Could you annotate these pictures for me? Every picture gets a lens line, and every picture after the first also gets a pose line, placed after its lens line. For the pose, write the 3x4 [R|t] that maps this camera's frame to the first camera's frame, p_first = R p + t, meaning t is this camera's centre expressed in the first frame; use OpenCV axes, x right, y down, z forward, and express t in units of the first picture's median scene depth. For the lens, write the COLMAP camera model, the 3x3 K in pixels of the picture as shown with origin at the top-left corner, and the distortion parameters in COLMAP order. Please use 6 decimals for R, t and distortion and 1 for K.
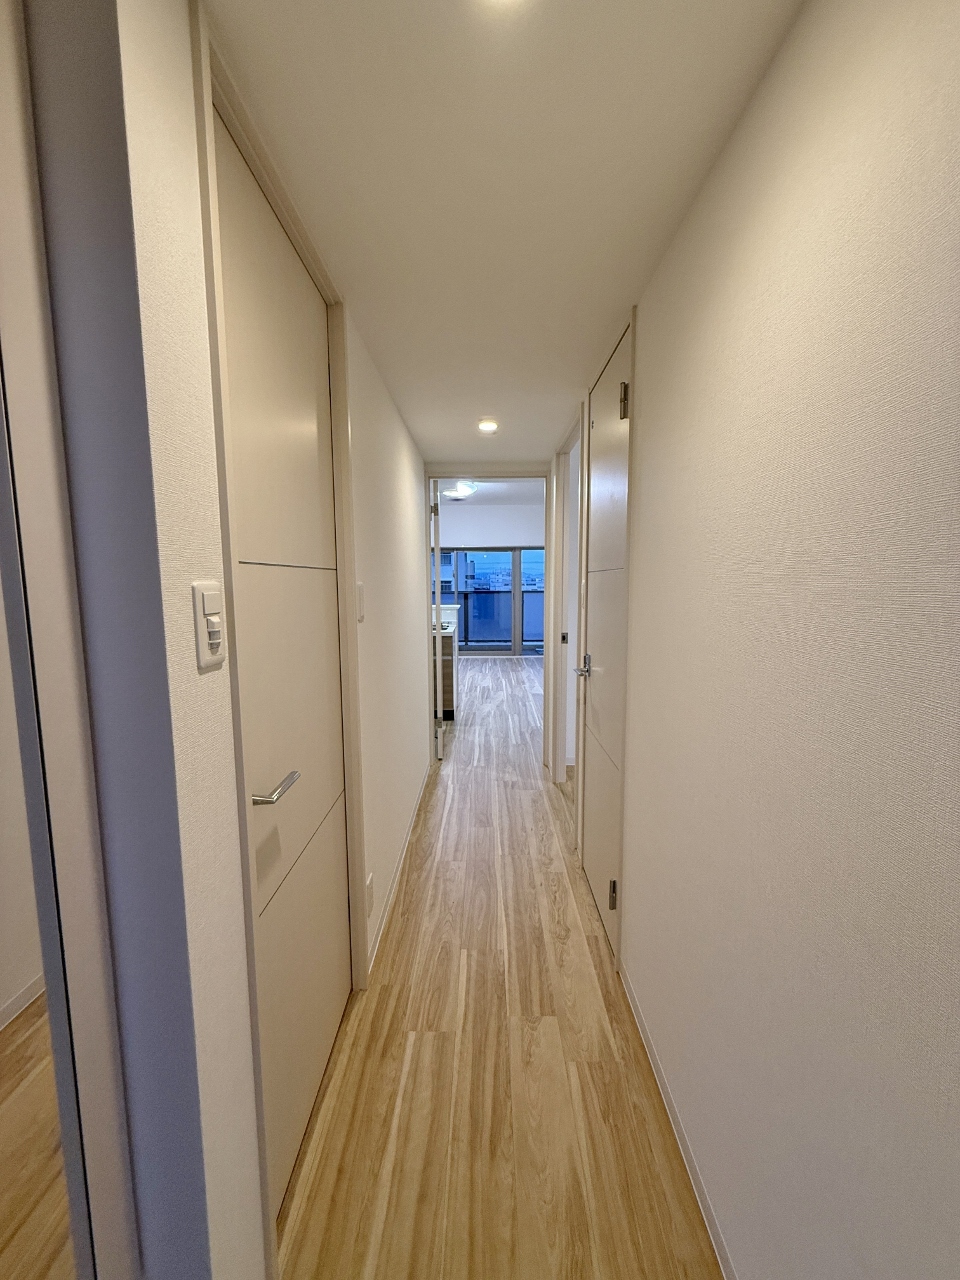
lens RADIAL K [[508.0, 0, 472.8], [0, 508.0, 638.3], [0, 0, 1]] dist [0.000983, -0.000885]
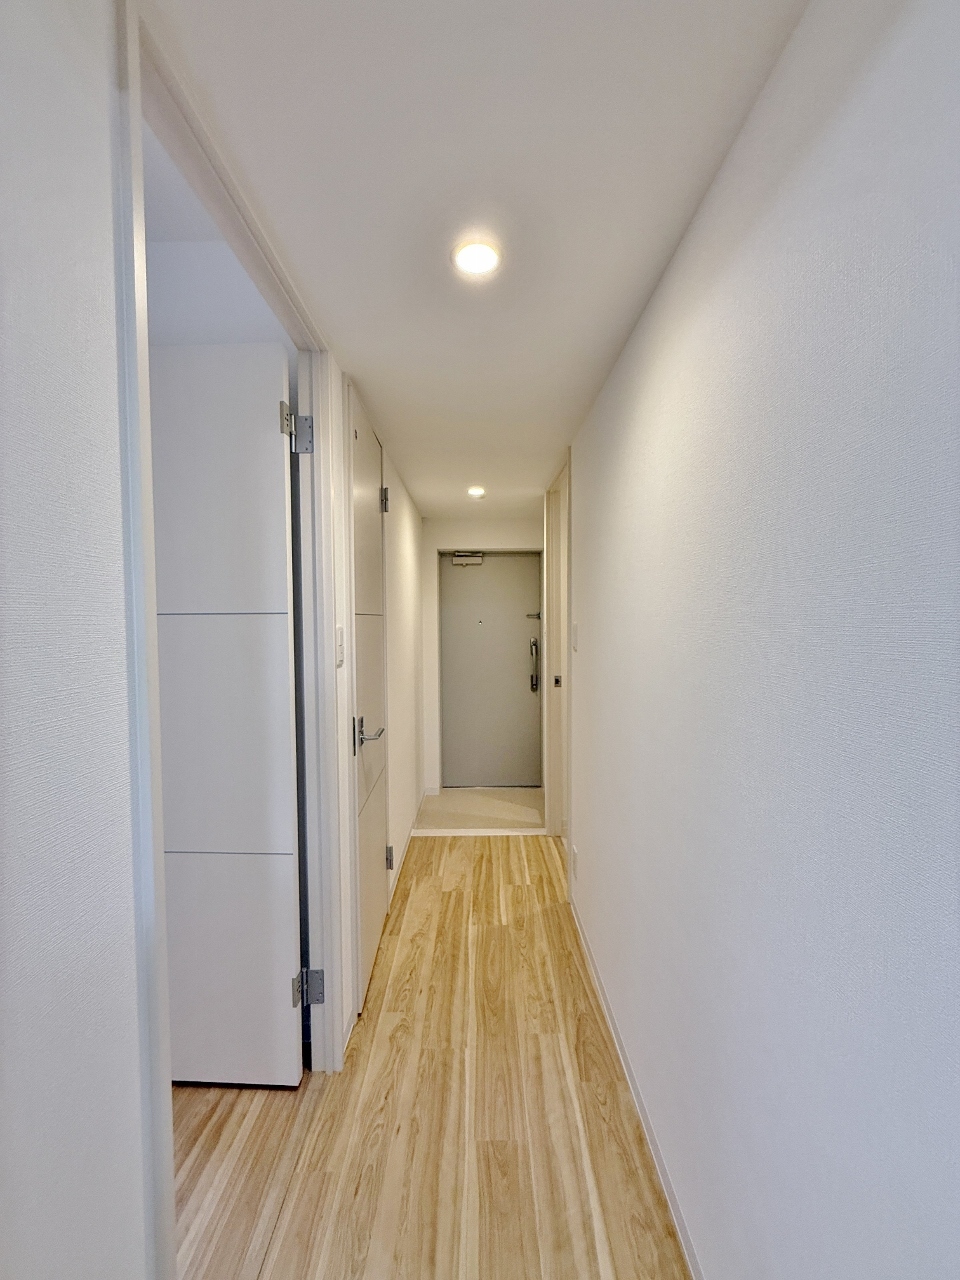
lens RADIAL K [[508.0, 0, 479.6], [0, 508.0, 639.1], [0, 0, 1]] dist [0.000983, -0.000885]
pose [[-0.999469, 0.020155, -0.025612, 0.050608], [0.016090, 0.988548, 0.150045, -0.207191], [0.028343, 0.149553, -0.988347, 1.779089]]
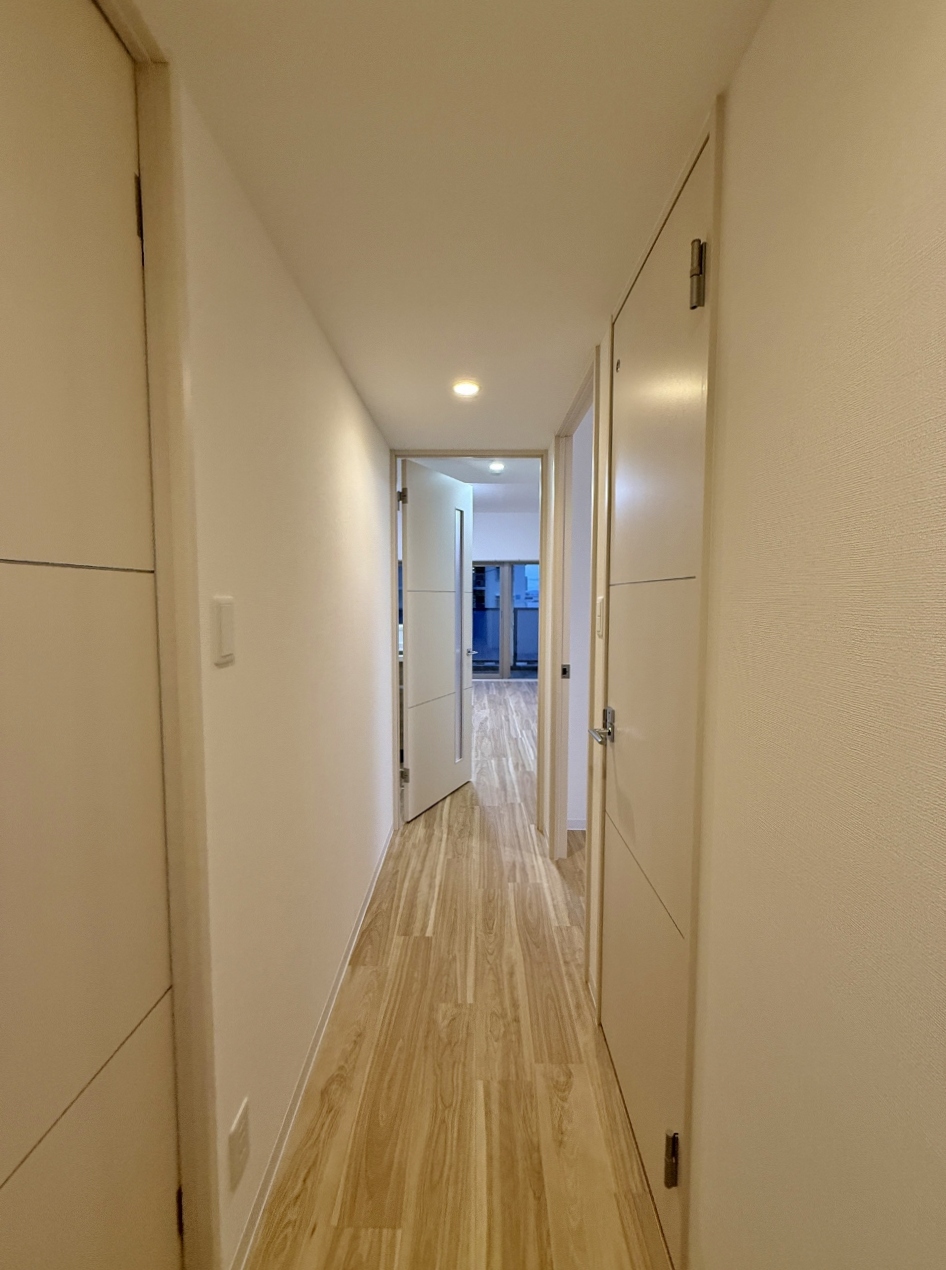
lens RADIAL K [[504.1, 0, 480.4], [0, 504.1, 634.1], [0, 0, 1]] dist [0.000983, -0.000885]
pose [[0.999330, 0.005927, 0.036108, 0.029339], [-0.004527, 0.999240, -0.038725, -0.036342], [-0.036310, 0.038536, 0.998597, 0.315580]]
